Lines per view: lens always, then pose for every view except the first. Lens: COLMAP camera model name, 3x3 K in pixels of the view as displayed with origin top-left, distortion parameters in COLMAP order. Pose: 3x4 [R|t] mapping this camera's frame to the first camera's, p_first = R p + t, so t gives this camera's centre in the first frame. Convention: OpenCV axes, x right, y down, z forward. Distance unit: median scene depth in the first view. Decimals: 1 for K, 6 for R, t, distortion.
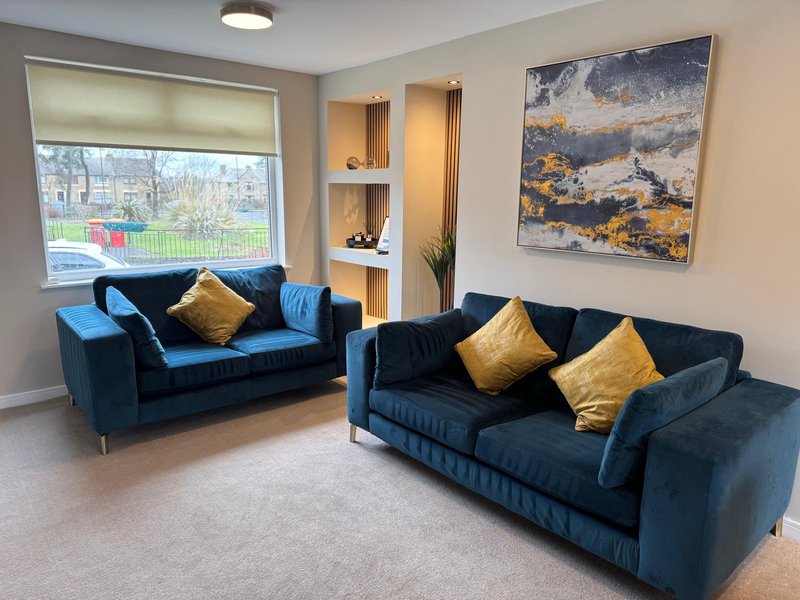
lens RADIAL K [[562.1, 0, 400.0], [0, 562.1, 300.0], [0, 0, 1]] dist [0.067540, -0.129078]
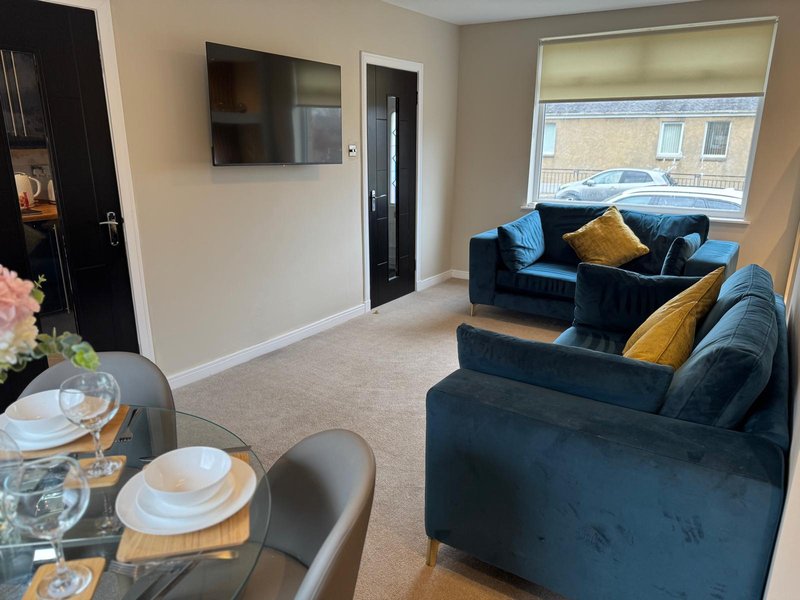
lens RADIAL K [[562.1, 0, 400.0], [0, 562.1, 300.0], [0, 0, 1]] dist [0.067540, -0.129078]
pose [[0.255444, 0.251852, -0.933445, 0.814347], [-0.174343, 0.961648, 0.211751, -0.053734], [0.950975, 0.108649, 0.289556, 0.371509]]
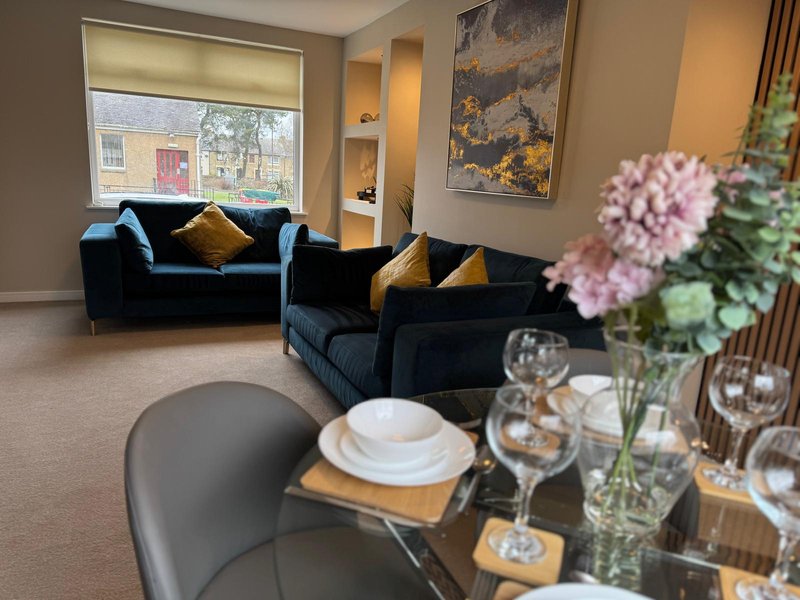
lens RADIAL K [[562.1, 0, 400.0], [0, 562.1, 300.0], [0, 0, 1]] dist [0.067540, -0.129078]
pose [[0.963064, 0.101189, -0.249538, 0.428590], [-0.096745, 0.994856, 0.030041, 0.091066], [0.251294, -0.004790, 0.967899, -0.037300]]
